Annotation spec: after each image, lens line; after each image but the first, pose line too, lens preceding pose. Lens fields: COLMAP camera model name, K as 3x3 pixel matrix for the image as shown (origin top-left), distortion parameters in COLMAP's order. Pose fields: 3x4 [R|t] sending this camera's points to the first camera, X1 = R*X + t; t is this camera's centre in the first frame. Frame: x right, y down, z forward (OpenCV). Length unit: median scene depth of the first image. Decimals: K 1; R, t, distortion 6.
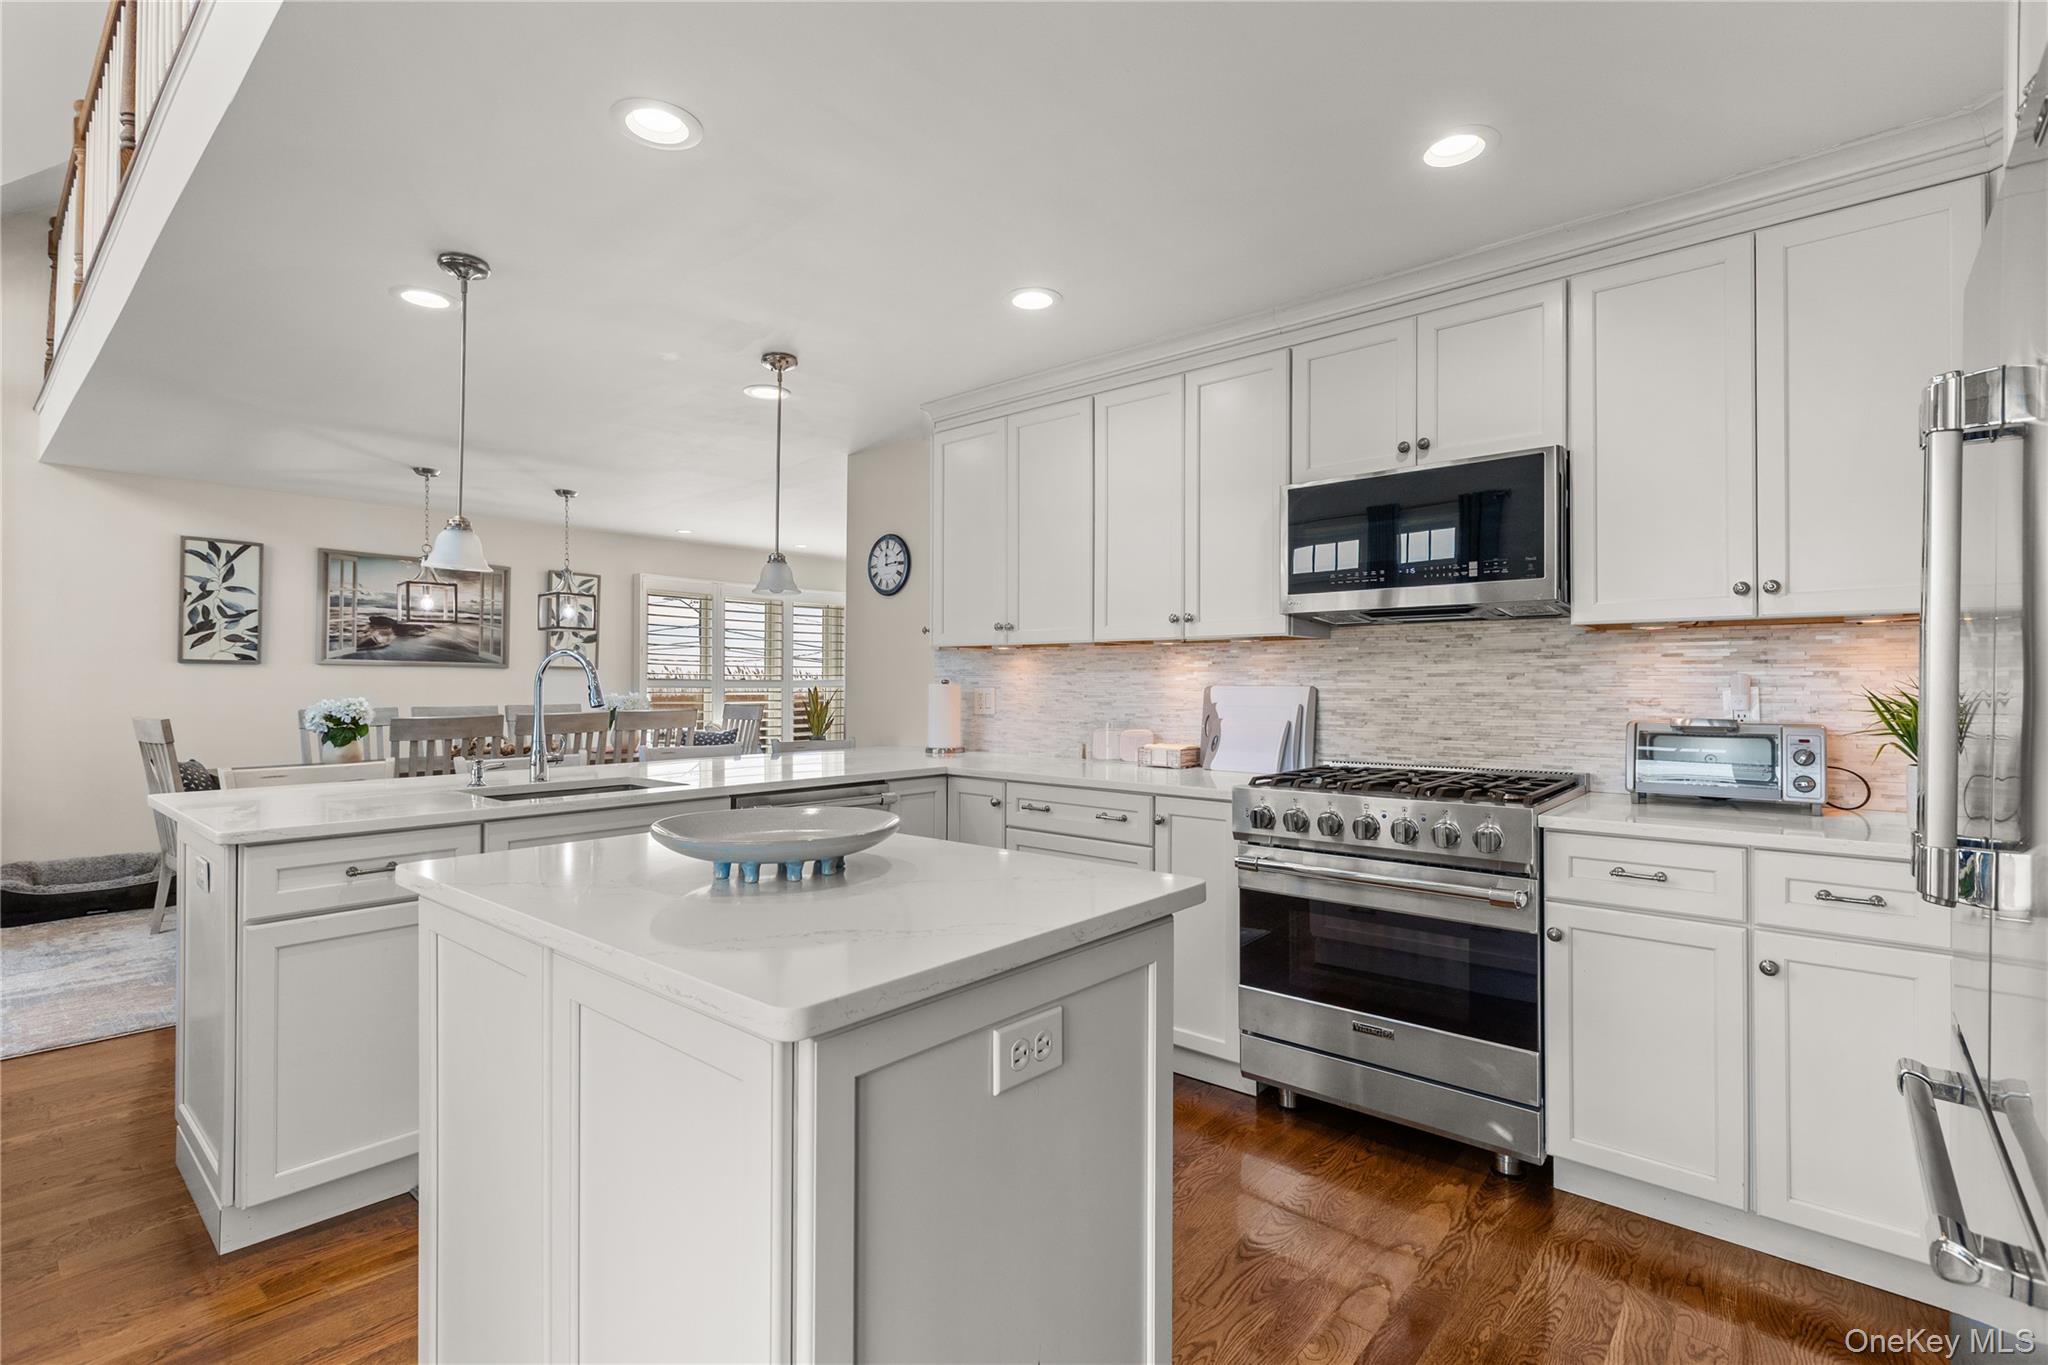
lens RADIAL K [[936.8, 0, 1022.1], [0, 936.8, 680.3], [0, 0, 1]] dist [-0.000104, 0.000163]
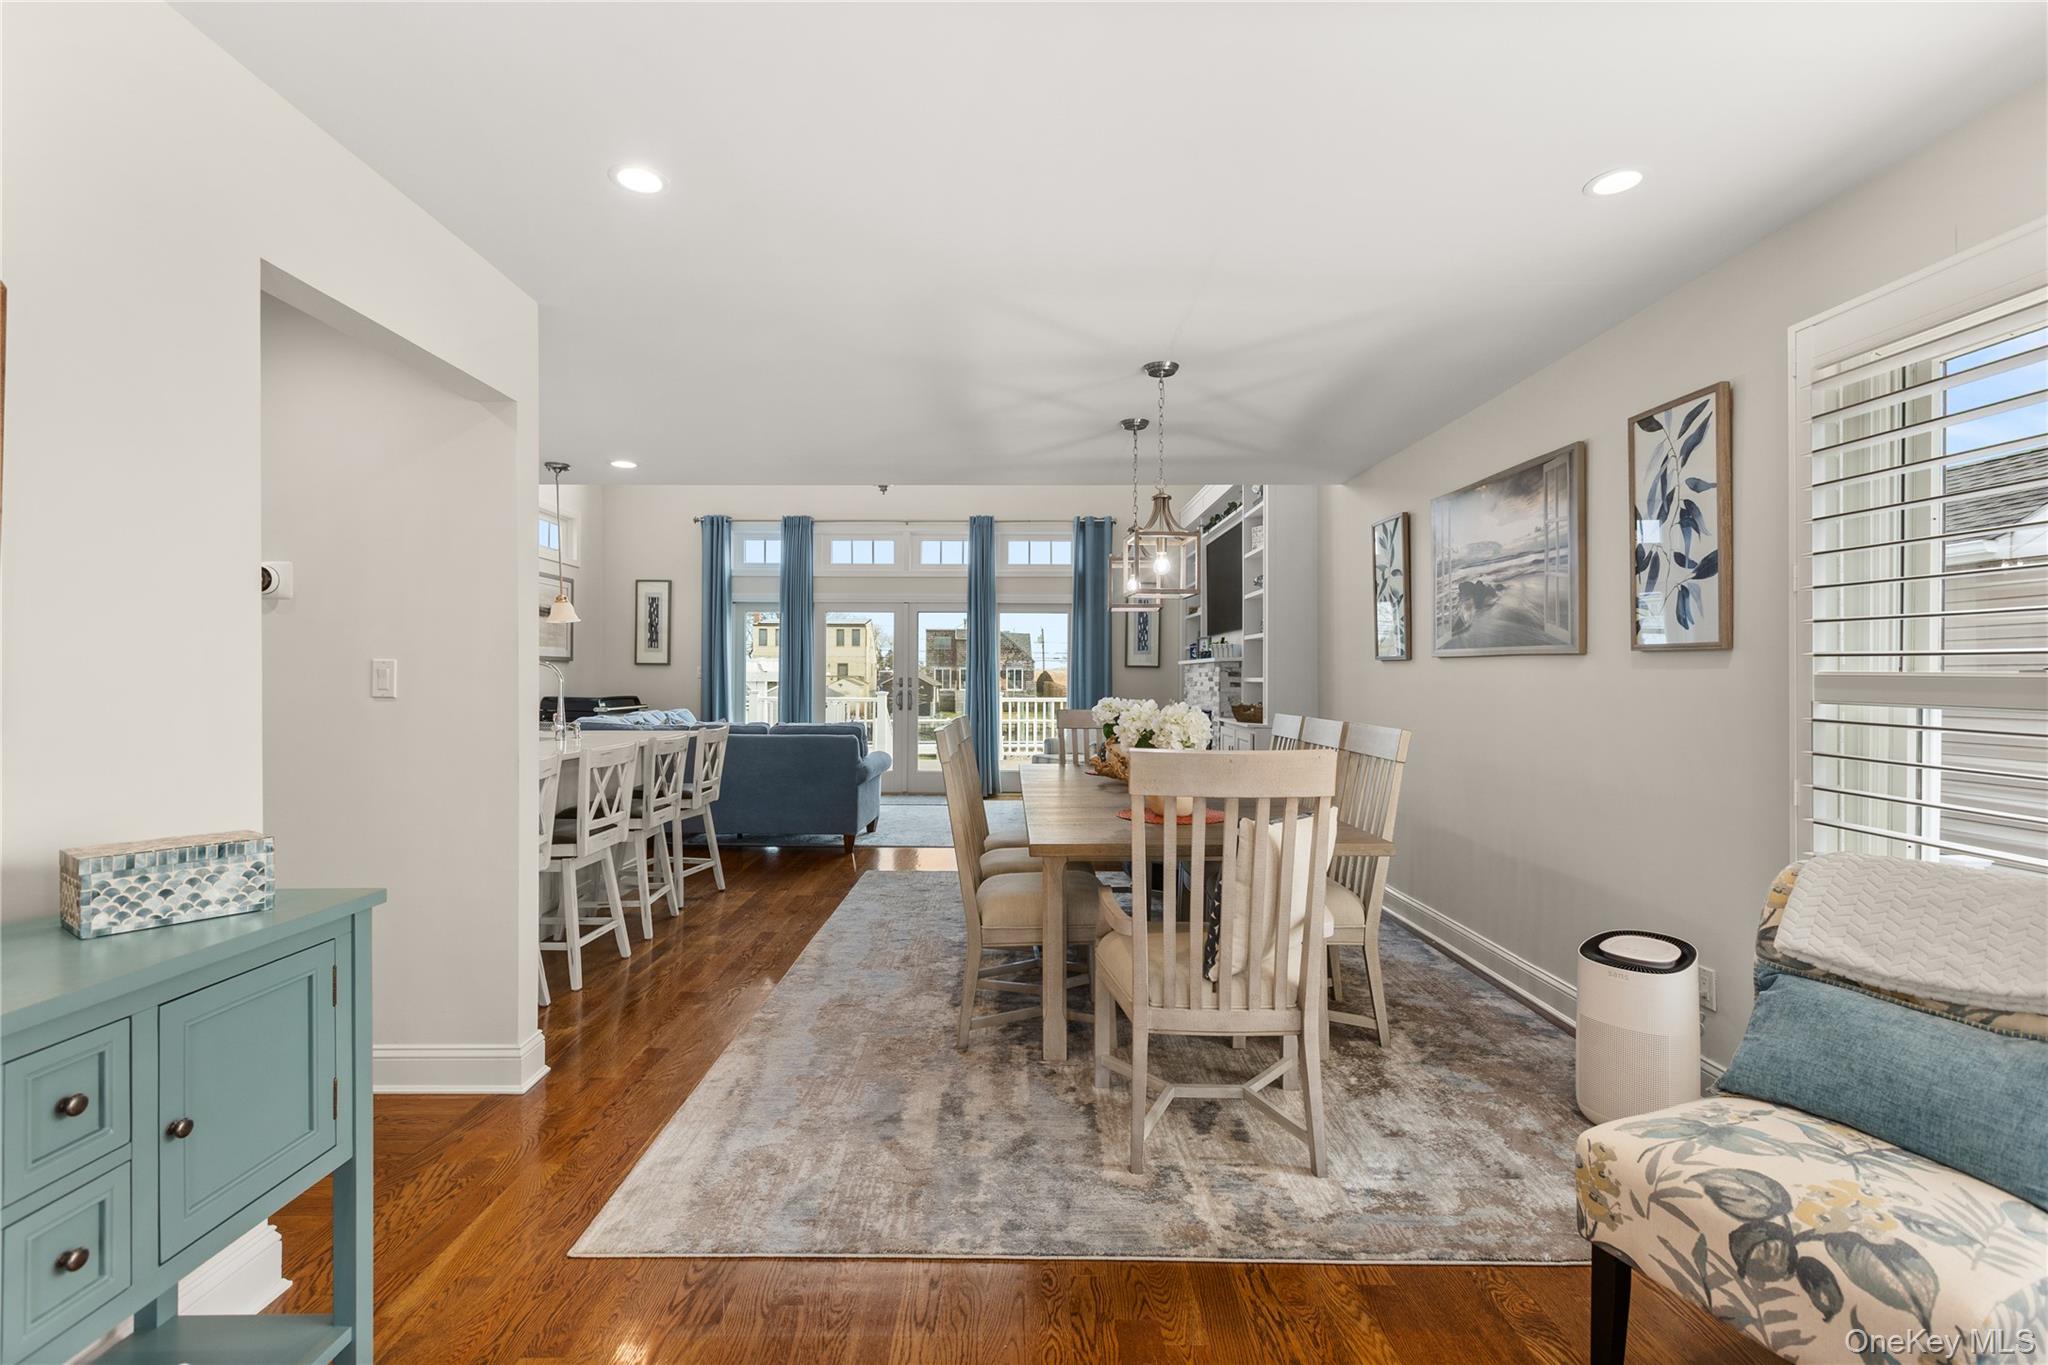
lens RADIAL K [[936.8, 0, 1022.9], [0, 936.8, 679.8], [0, 0, 1]] dist [-0.000104, 0.000163]
pose [[-0.749713, -0.002703, -0.661757, -0.021986], [-0.001621, 0.999996, -0.002249, 0.002518], [0.661761, -0.000613, -0.749715, 1.410598]]
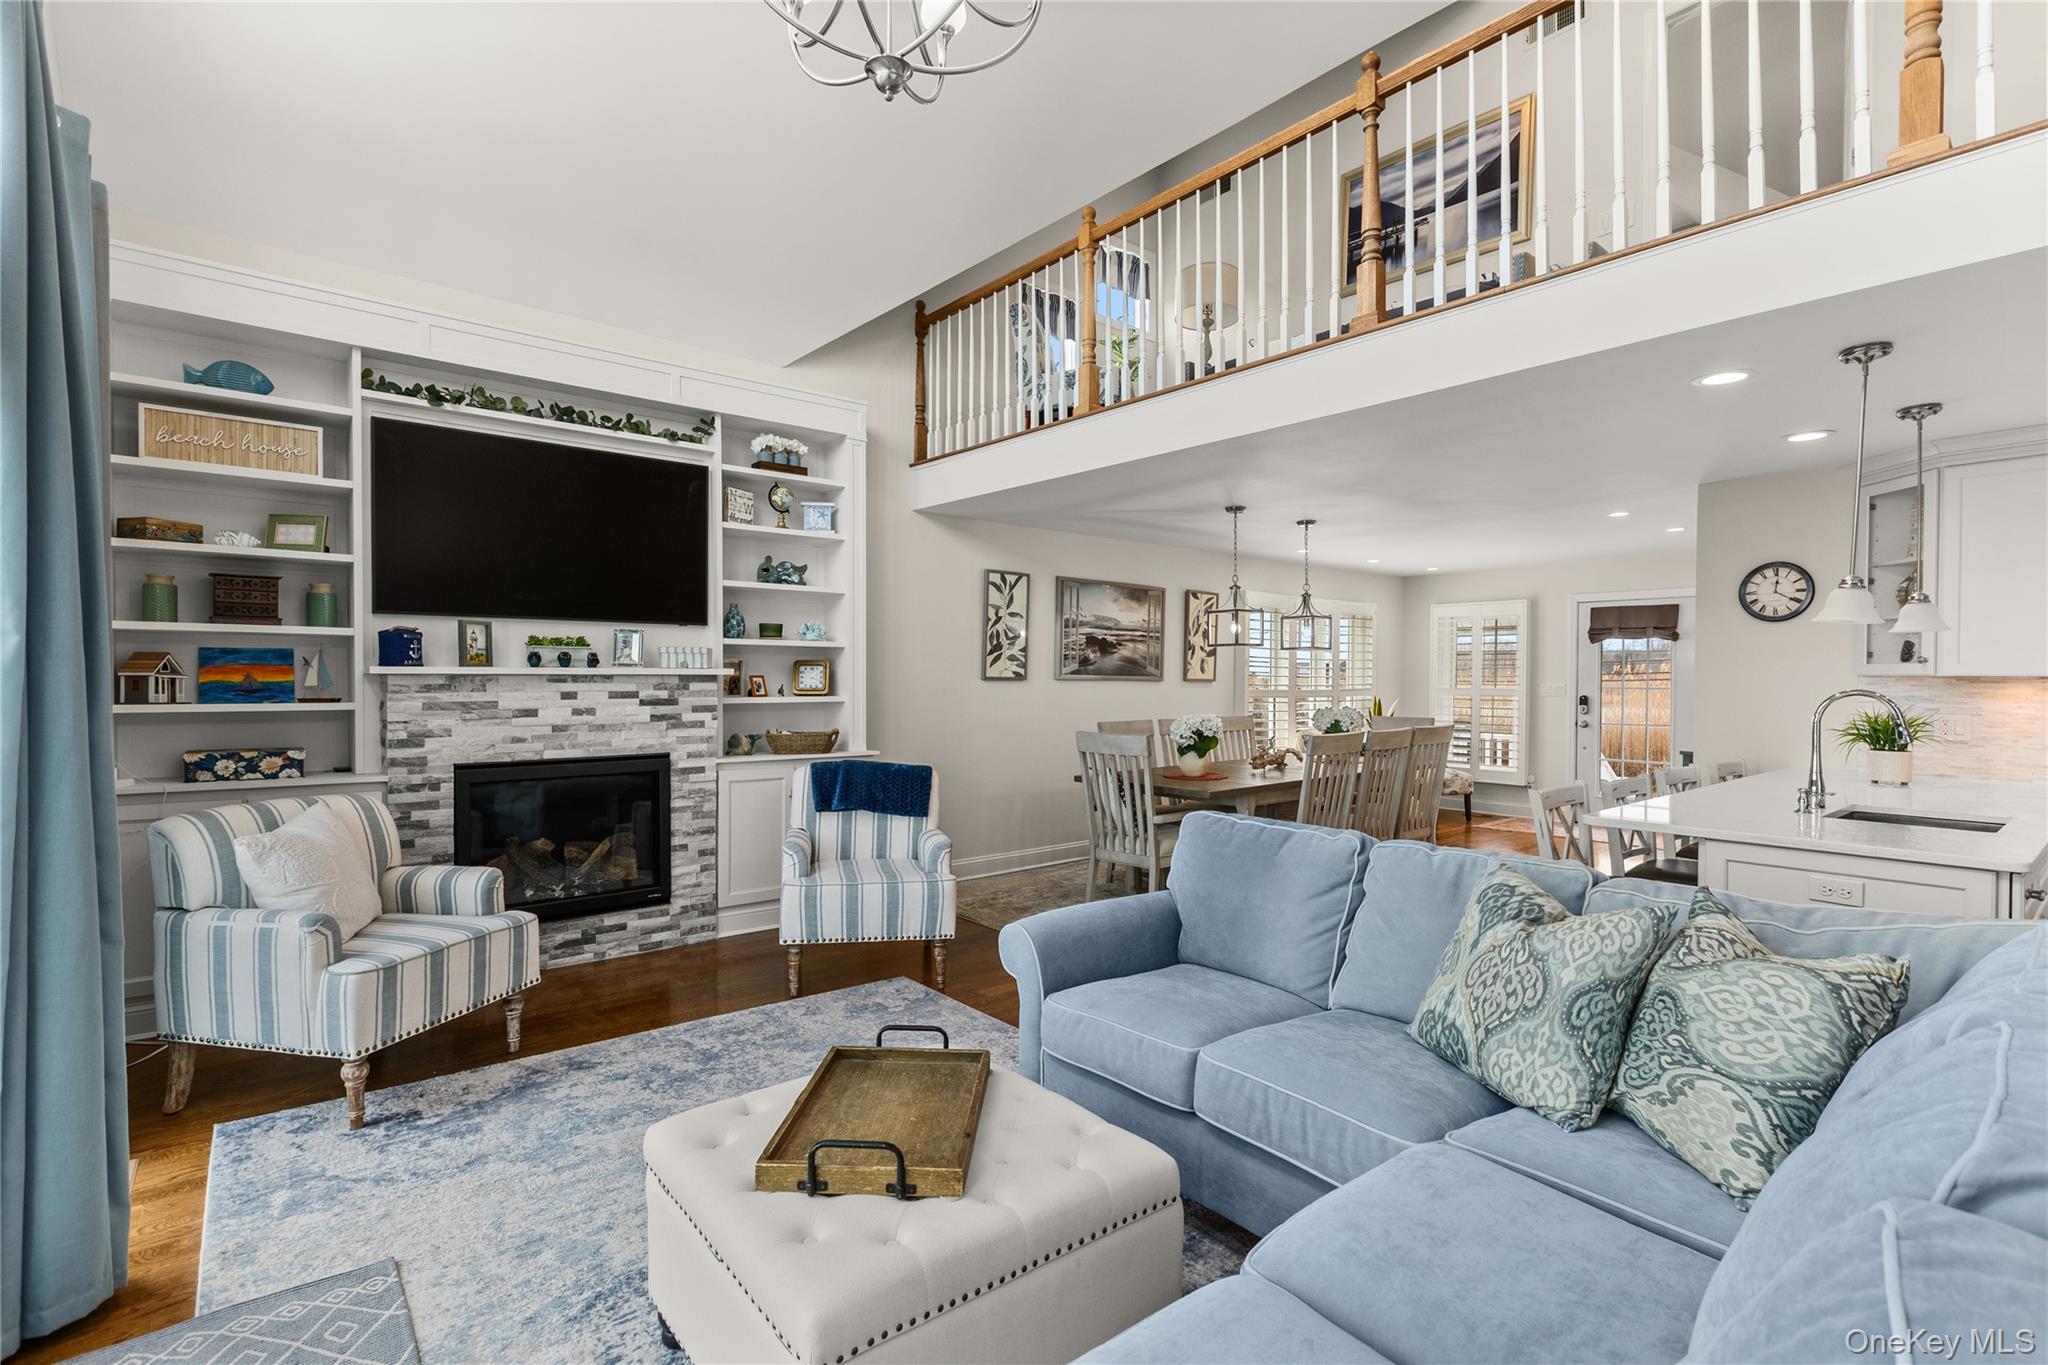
lens RADIAL K [[936.8, 0, 1026.8], [0, 936.8, 686.2], [0, 0, 1]] dist [-0.000104, 0.000163]
pose [[0.986938, 0.004020, -0.161053, -0.637949], [-0.001960, 0.999914, 0.012947, -0.025074], [0.161091, -0.012462, 0.986861, -0.123602]]
